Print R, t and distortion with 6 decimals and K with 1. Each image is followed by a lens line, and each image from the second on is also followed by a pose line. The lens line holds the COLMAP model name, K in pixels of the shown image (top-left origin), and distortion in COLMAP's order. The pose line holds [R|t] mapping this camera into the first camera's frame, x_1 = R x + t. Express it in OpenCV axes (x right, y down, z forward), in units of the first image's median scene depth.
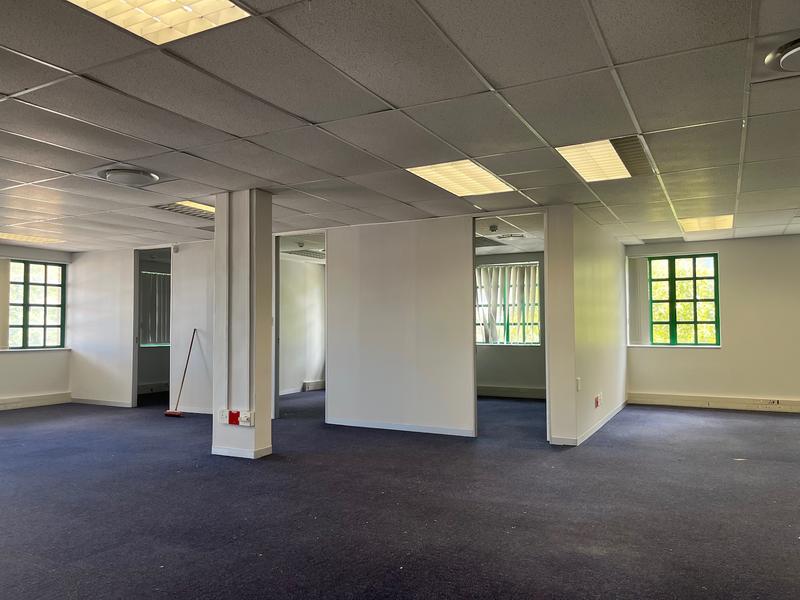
lens RADIAL K [[606.3, 0, 397.6], [0, 606.3, 302.7], [0, 0, 1]] dist [0.031434, -0.032836]
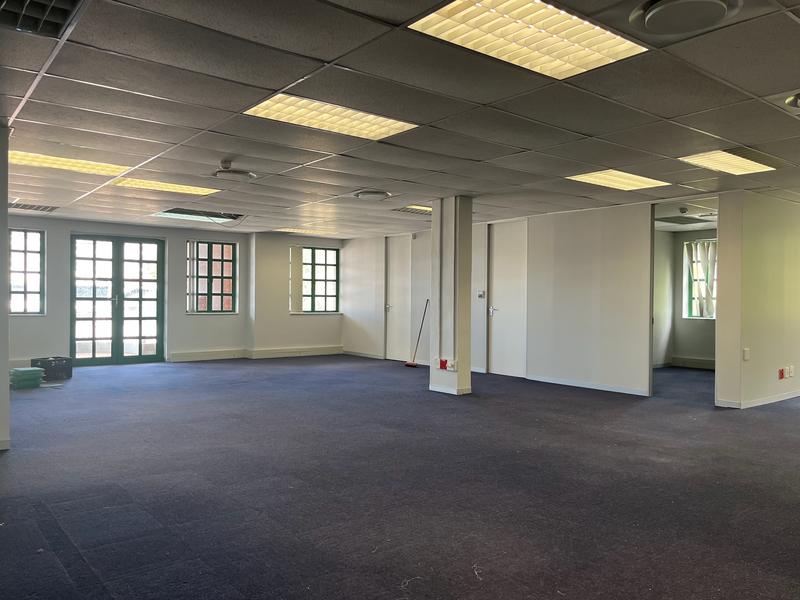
lens RADIAL K [[606.3, 0, 400.3], [0, 606.3, 300.5], [0, 0, 1]] dist [0.031434, -0.032836]
pose [[0.919499, 0.013053, -0.392877, 0.104419], [0.004315, 0.999053, 0.043291, -0.008992], [0.393070, -0.041501, 0.918572, -0.172035]]
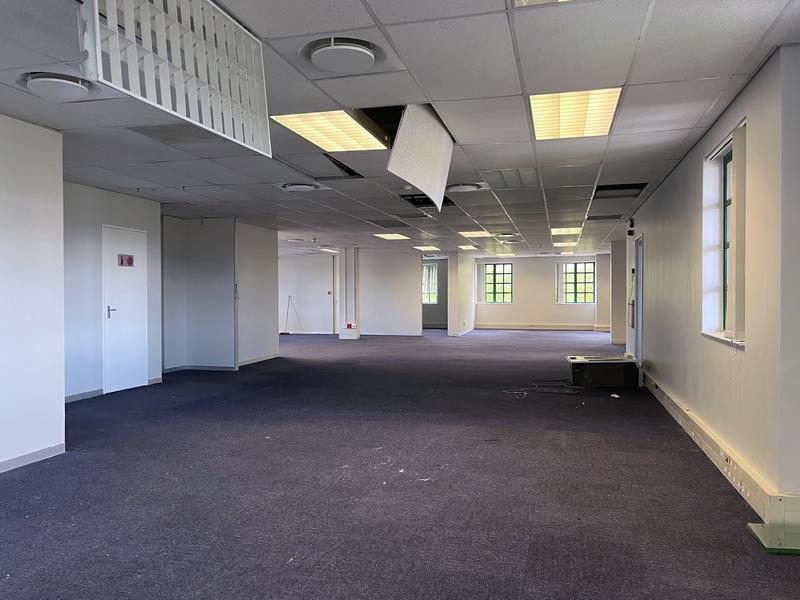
lens RADIAL K [[606.3, 0, 402.1], [0, 606.3, 299.0], [0, 0, 1]] dist [0.031434, -0.032836]
pose [[0.976335, 0.001665, 0.216258, -0.389594], [-0.015266, 0.998006, 0.061237, -0.080797], [-0.215725, -0.063089, 0.974414, -1.178463]]
